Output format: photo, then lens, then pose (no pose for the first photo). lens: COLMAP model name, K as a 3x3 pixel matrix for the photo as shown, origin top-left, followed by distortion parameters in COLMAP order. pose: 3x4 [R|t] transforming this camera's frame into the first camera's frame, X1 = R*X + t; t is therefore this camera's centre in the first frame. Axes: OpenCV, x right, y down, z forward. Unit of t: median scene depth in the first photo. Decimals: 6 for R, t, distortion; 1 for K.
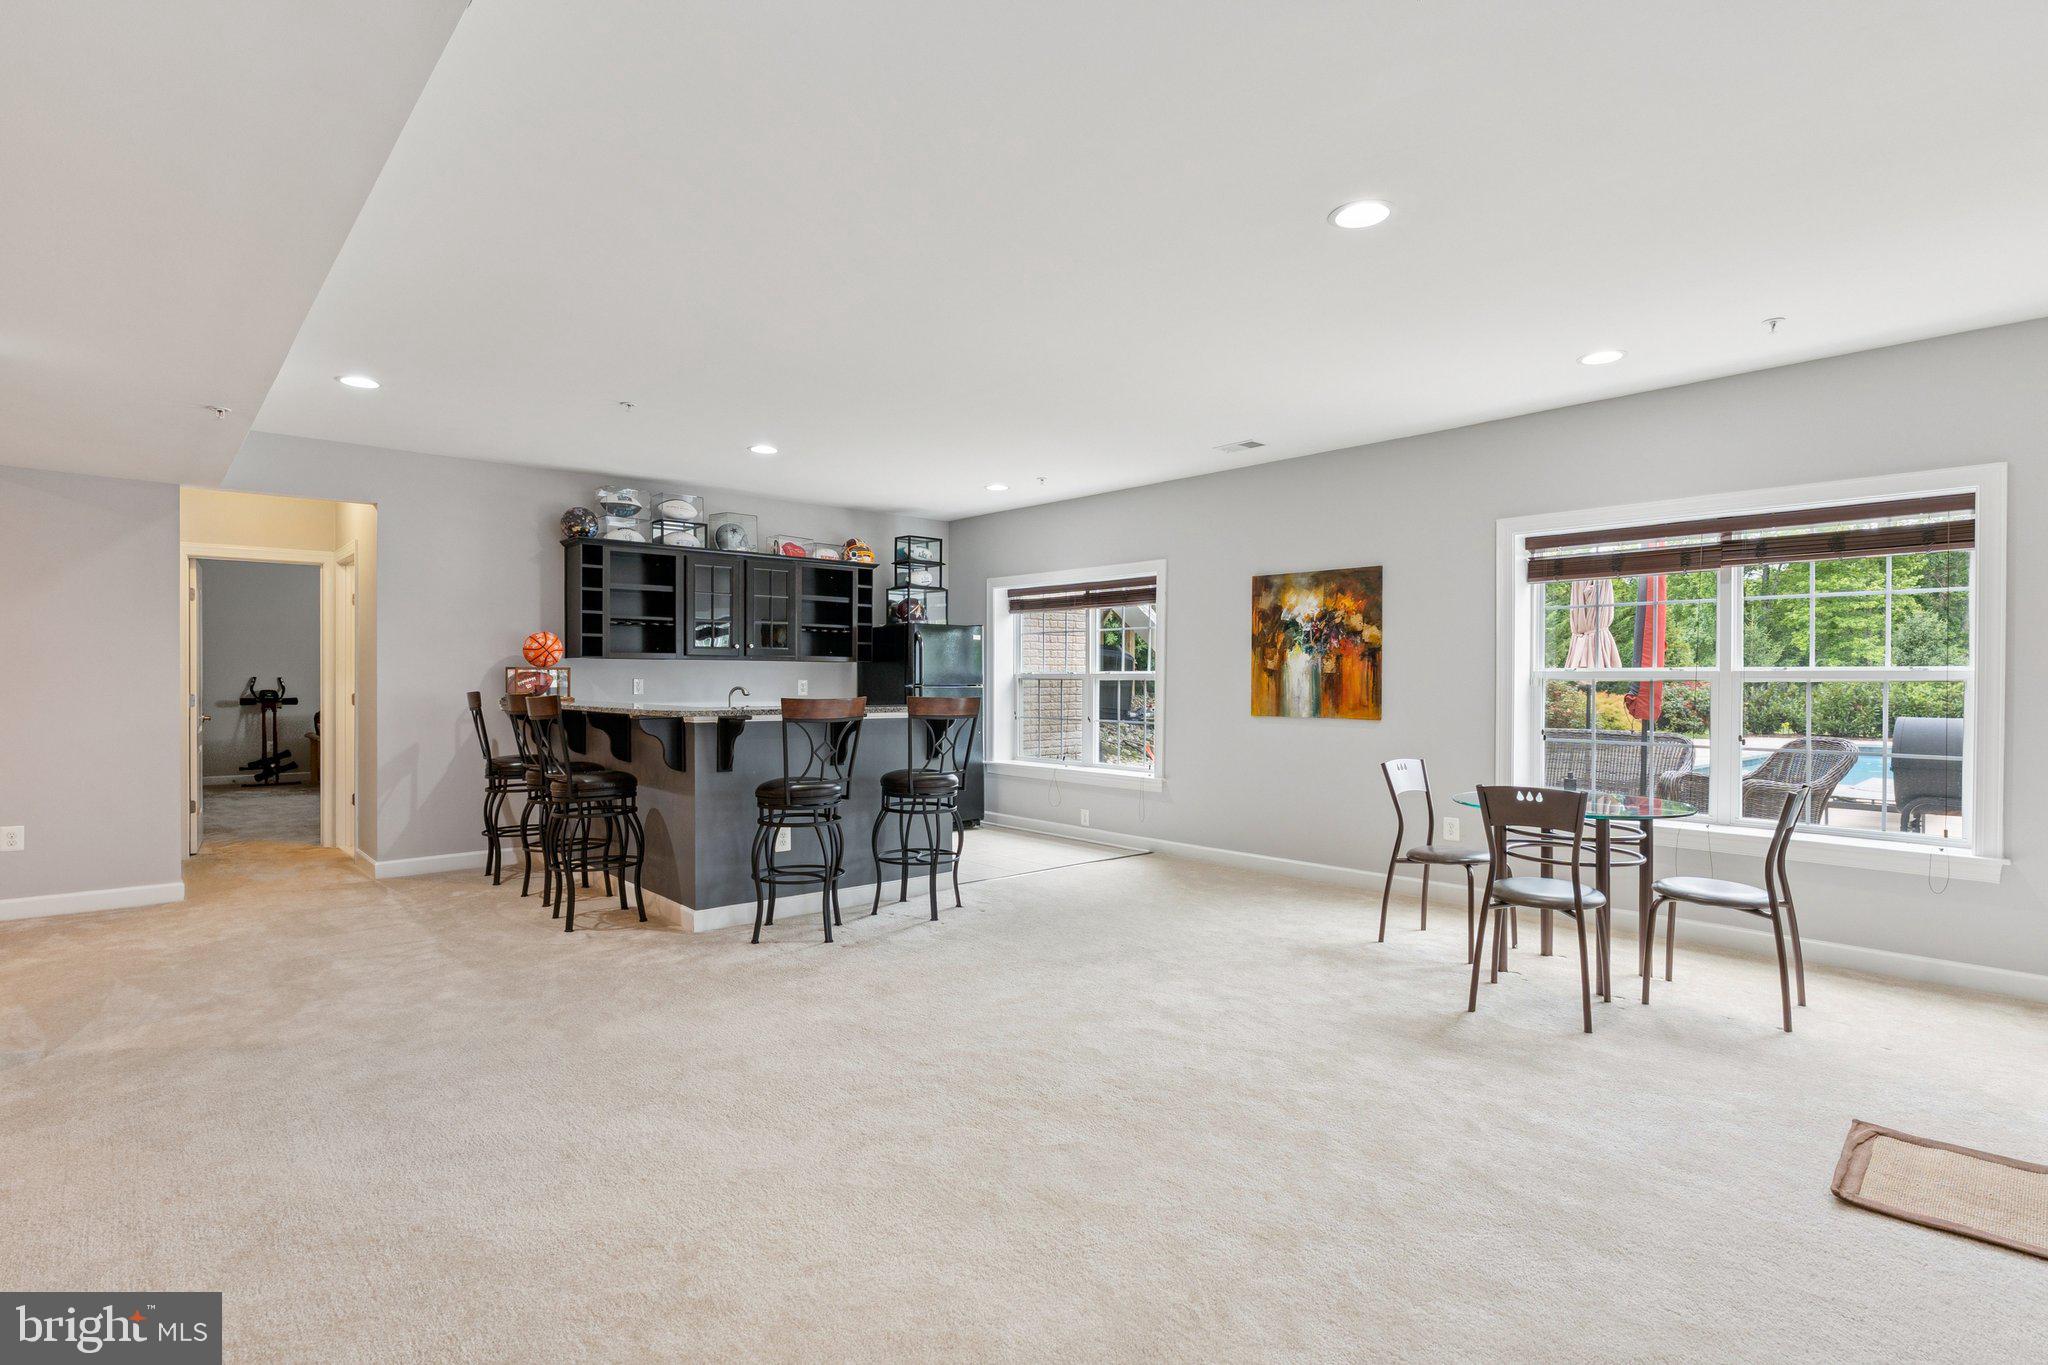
lens RADIAL K [[1011.3, 0, 984.7], [0, 1011.3, 699.5], [0, 0, 1]] dist [-0.001921, 0.000541]
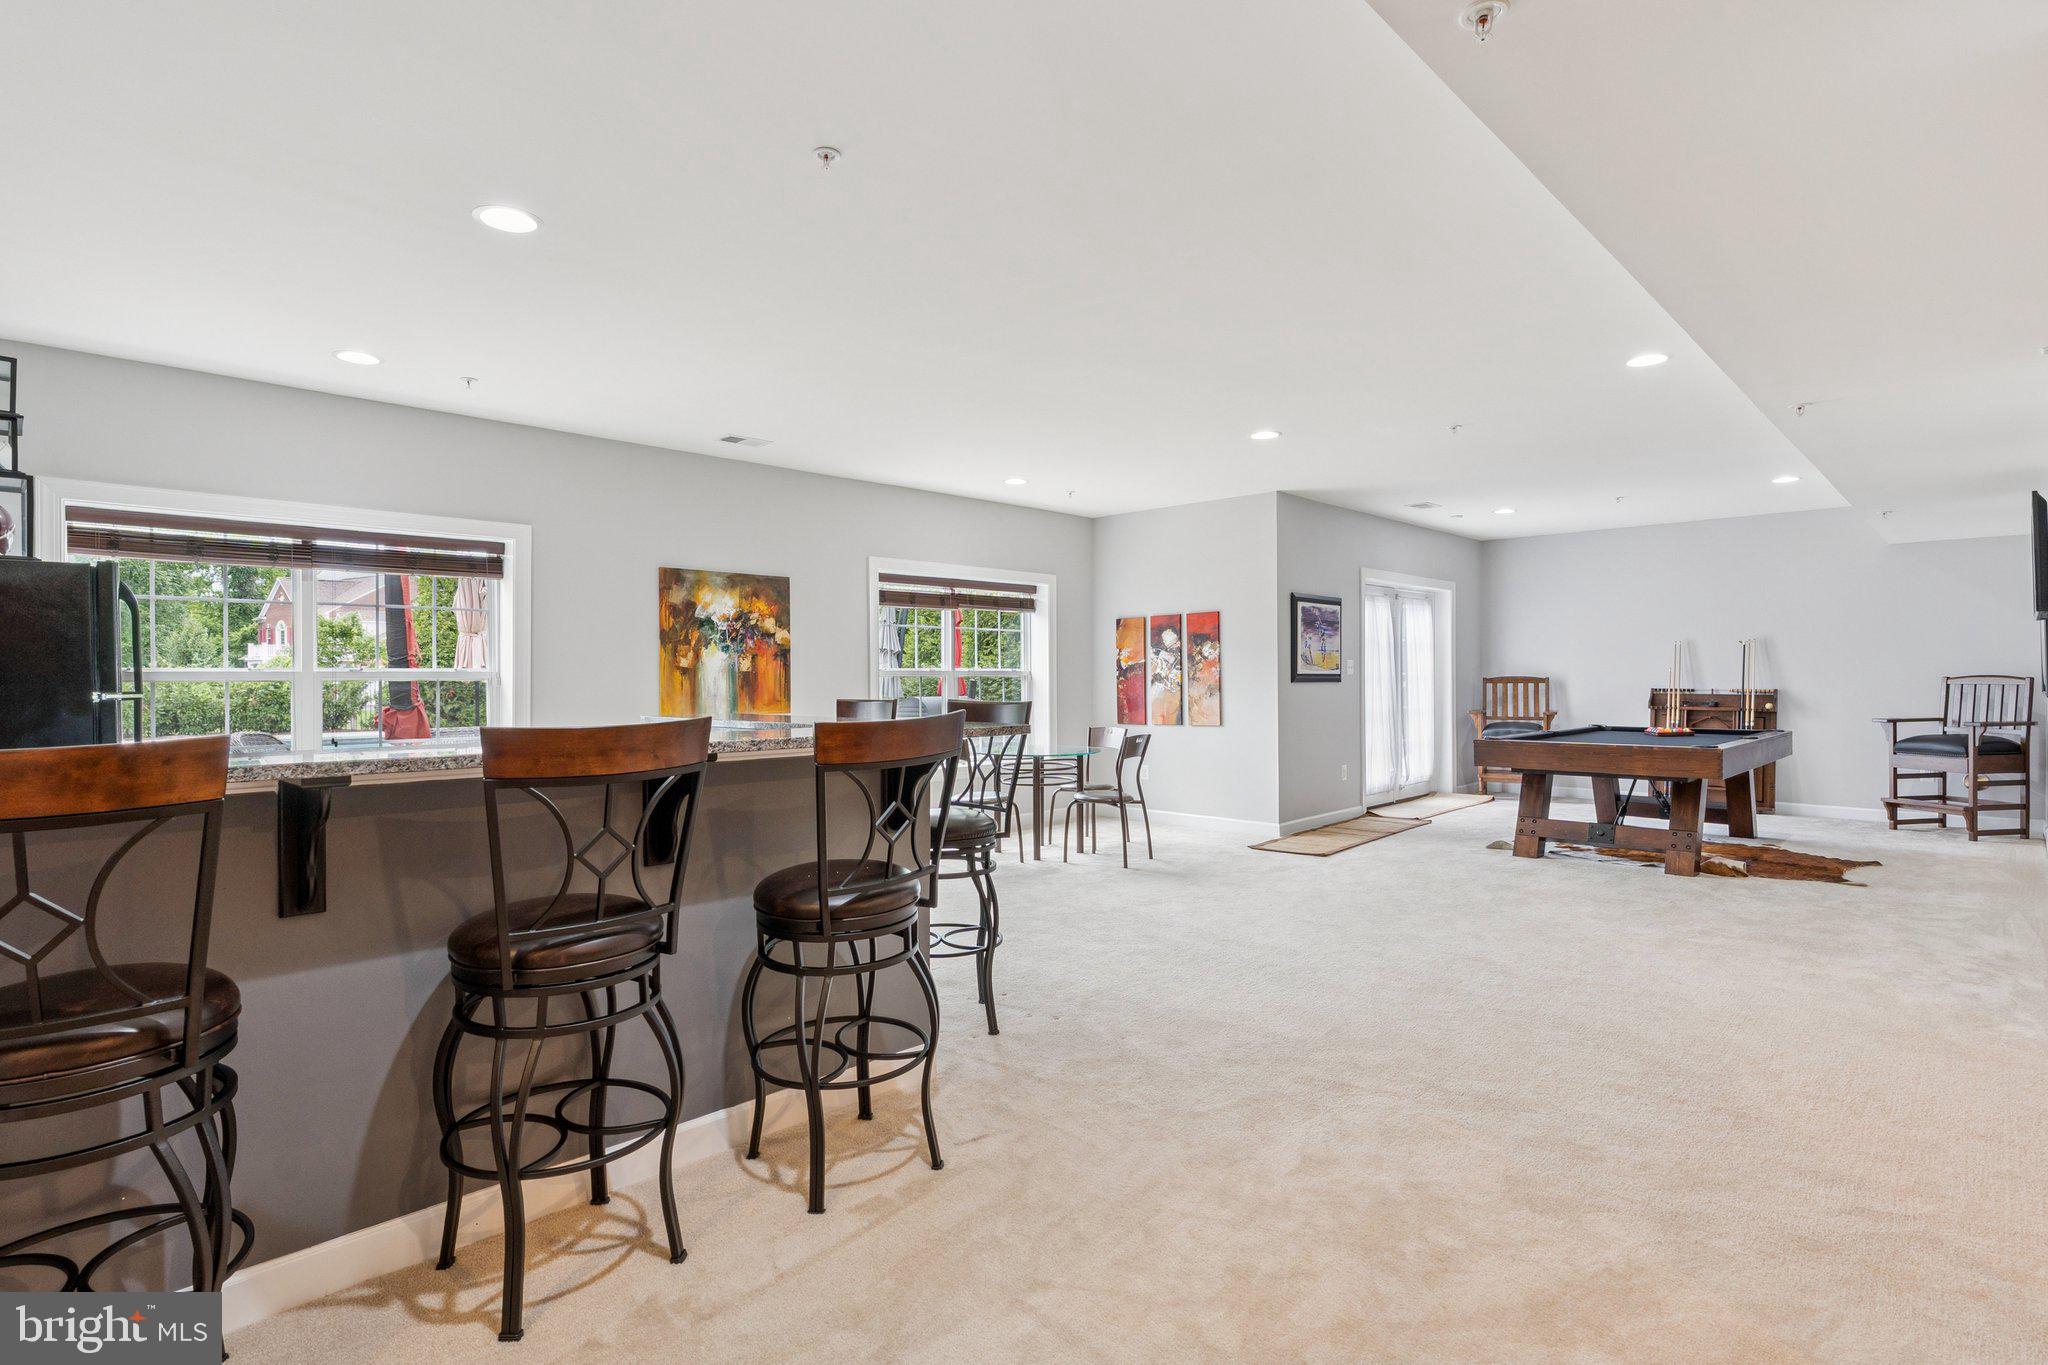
lens RADIAL K [[1011.3, 0, 991.6], [0, 1011.3, 664.2], [0, 0, 1]] dist [-0.001921, 0.000541]
pose [[-0.084442, 0.008180, 0.996395, -0.722849], [0.027711, 0.999599, -0.005858, -0.020232], [-0.996043, 0.027116, -0.084634, 0.826821]]
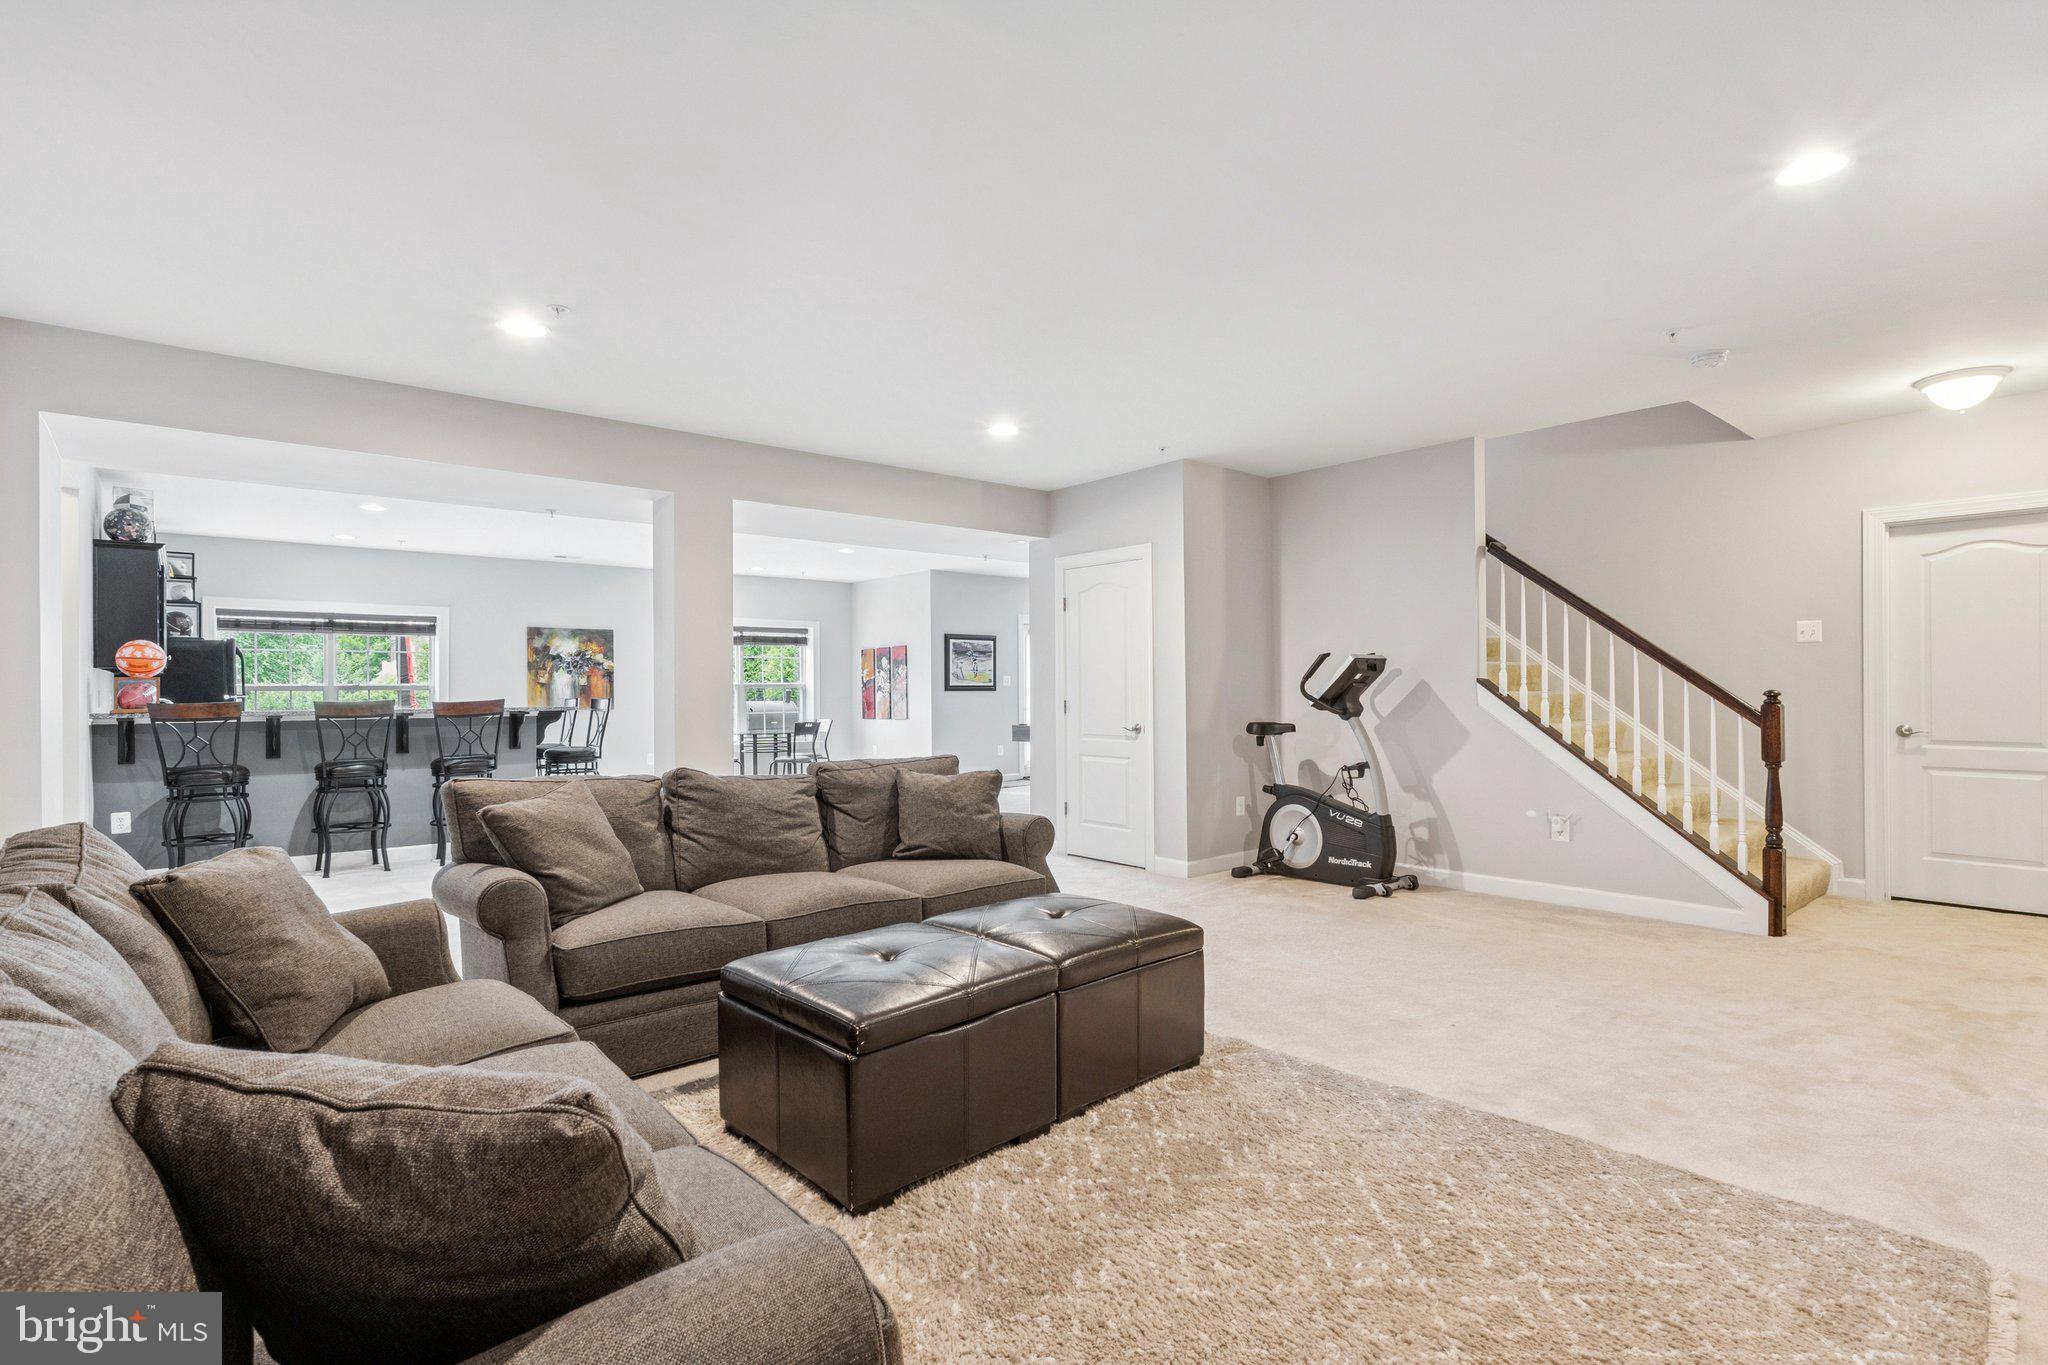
lens RADIAL K [[1011.3, 0, 1002.6], [0, 1011.3, 676.2], [0, 0, 1]] dist [-0.001921, 0.000541]
pose [[0.009913, 0.007910, 0.999920, -1.460103], [0.030624, 0.999497, -0.008210, -0.004139], [-0.999482, 0.030703, 0.009666, 0.224797]]
